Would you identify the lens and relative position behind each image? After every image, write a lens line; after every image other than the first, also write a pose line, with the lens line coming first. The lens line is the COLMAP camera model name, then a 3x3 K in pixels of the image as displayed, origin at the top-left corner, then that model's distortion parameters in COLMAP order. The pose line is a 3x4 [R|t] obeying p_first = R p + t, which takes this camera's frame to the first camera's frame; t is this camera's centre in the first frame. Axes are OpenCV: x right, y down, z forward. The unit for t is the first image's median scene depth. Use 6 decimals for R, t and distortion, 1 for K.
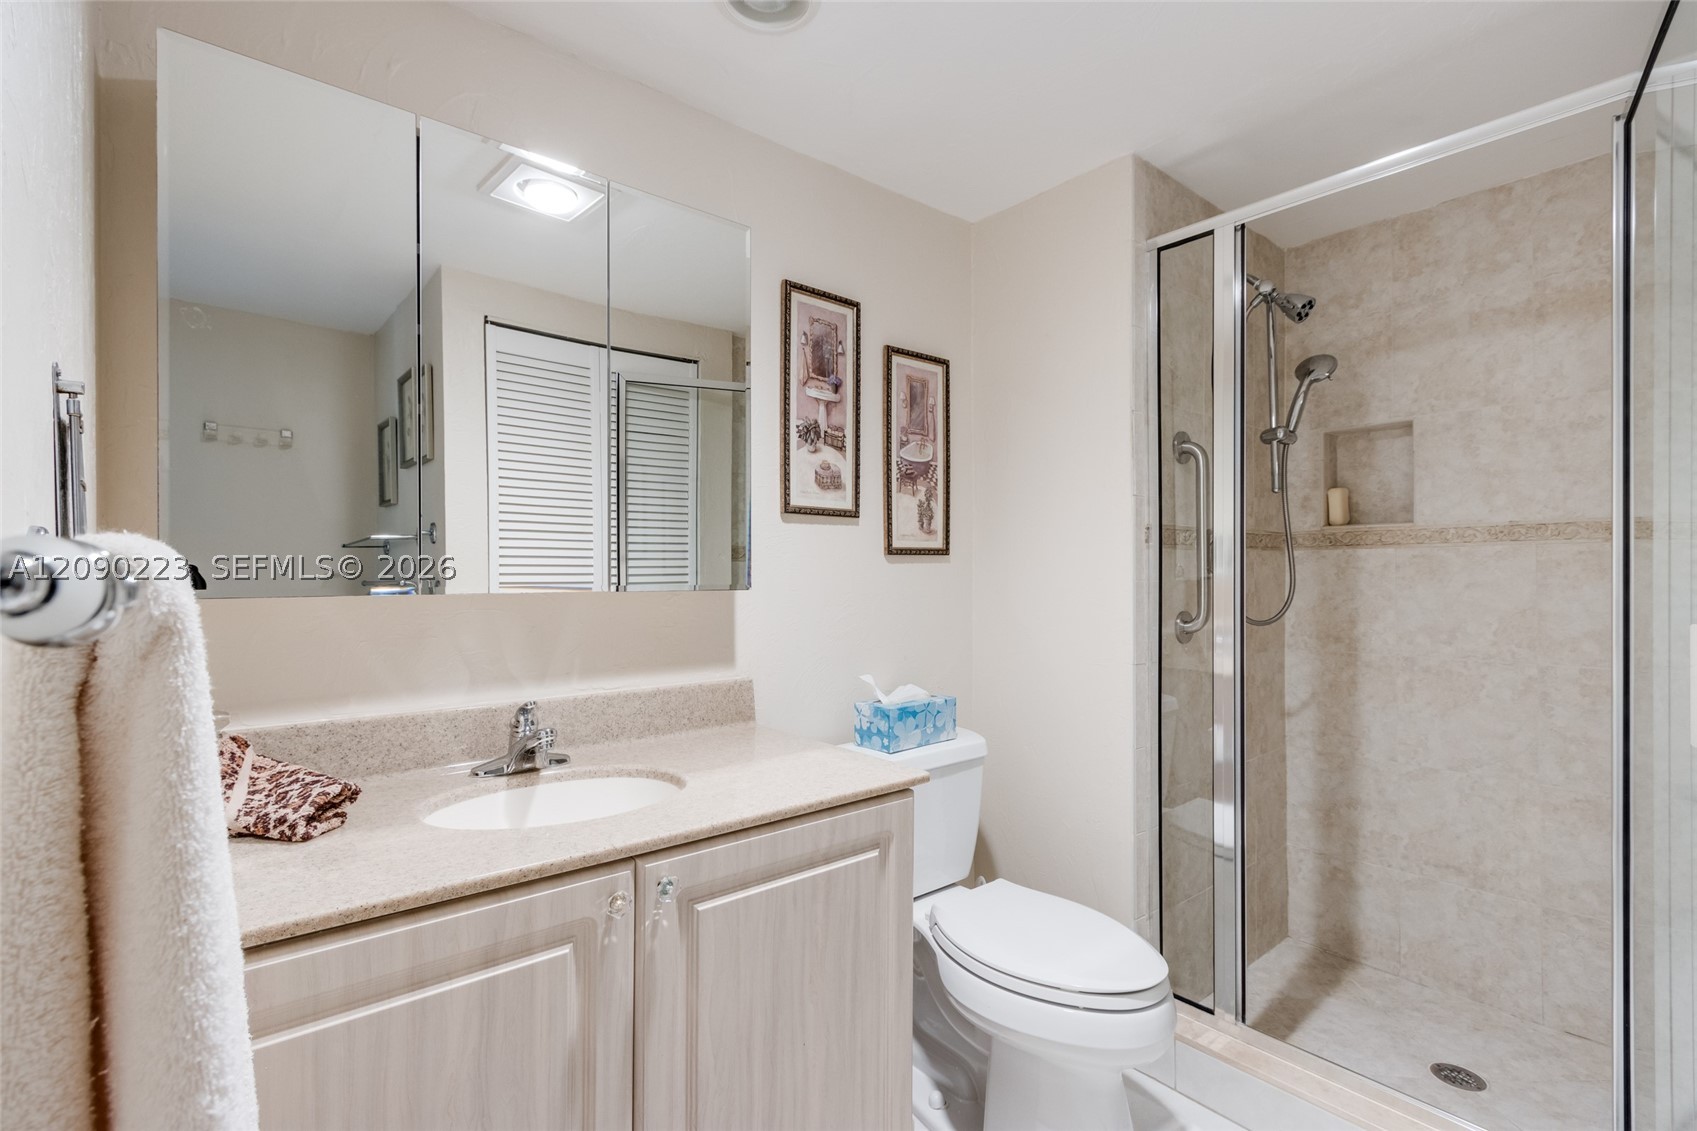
lens RADIAL K [[778.5, 0, 843.9], [0, 778.5, 572.1], [0, 0, 1]] dist [0.003470, 0.000097]
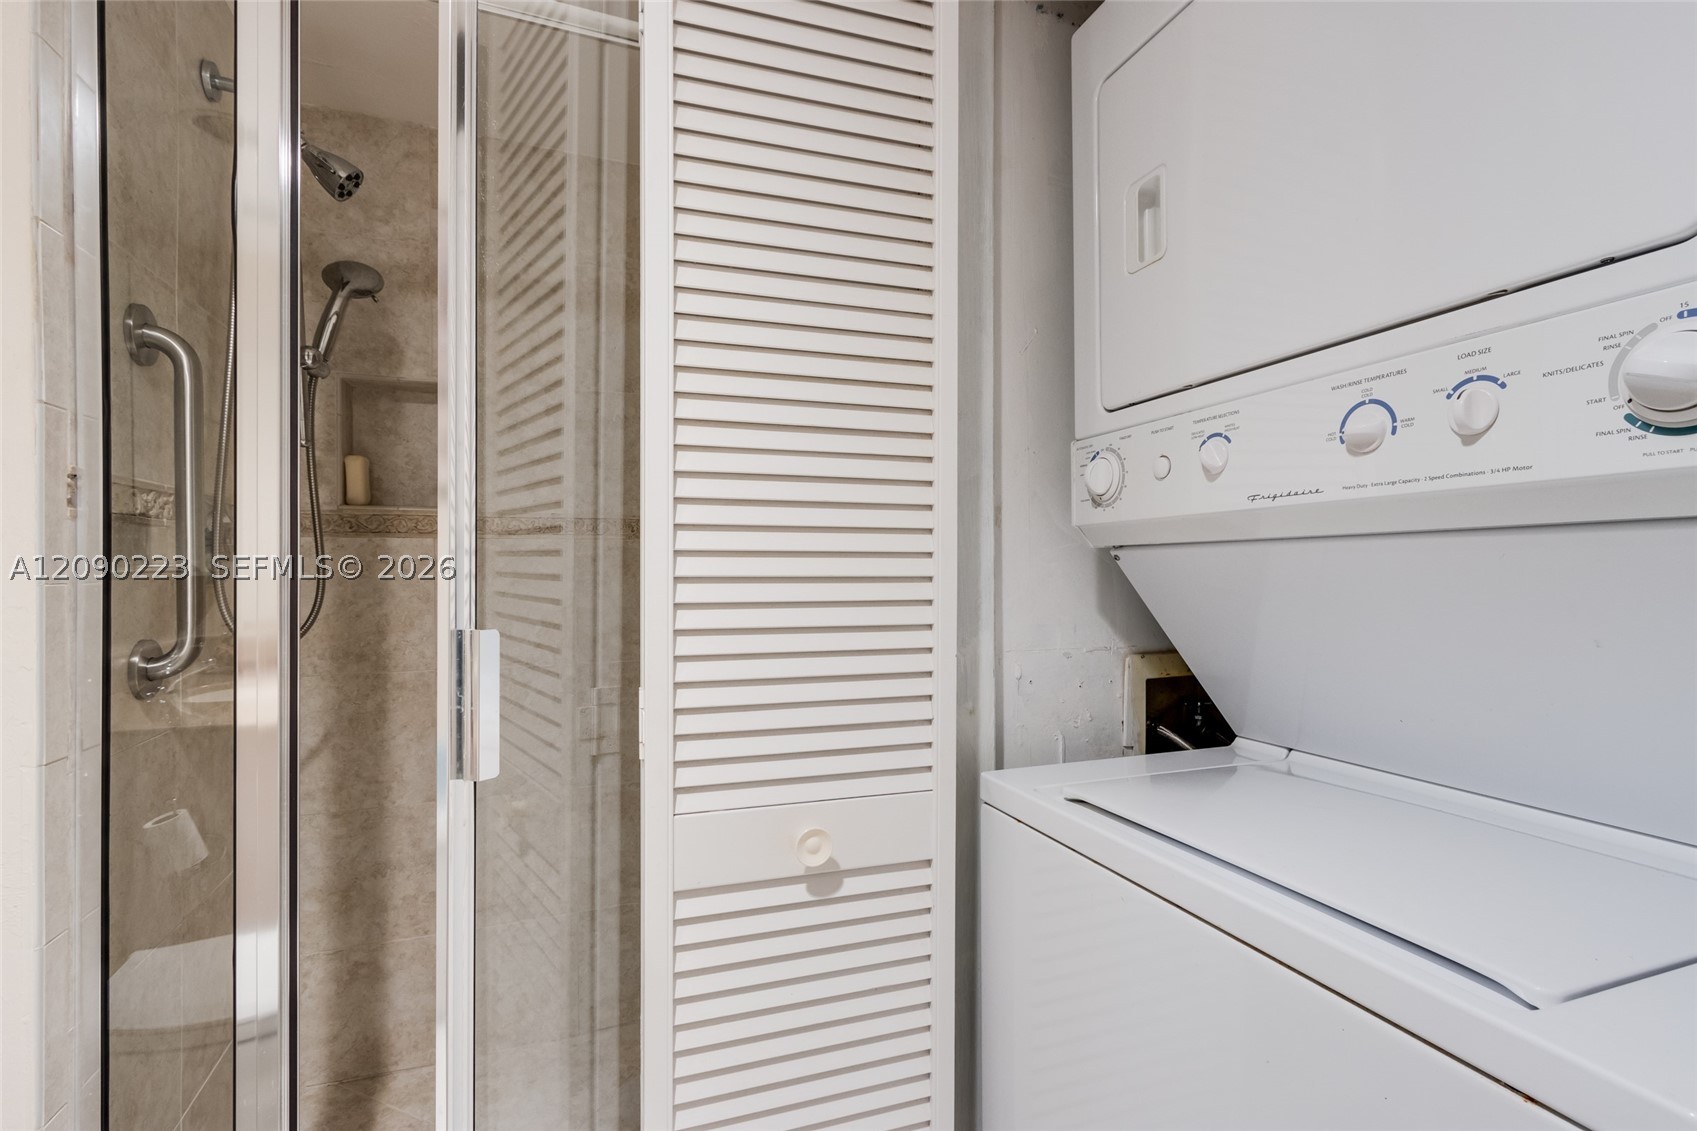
lens RADIAL K [[778.5, 0, 836.3], [0, 778.5, 568.5], [0, 0, 1]] dist [0.003470, 0.000097]
pose [[0.308713, -0.000793, 0.951155, 0.063255], [0.000752, 1.000000, 0.000590, 0.000962], [-0.951155, 0.000533, 0.308713, 0.340856]]
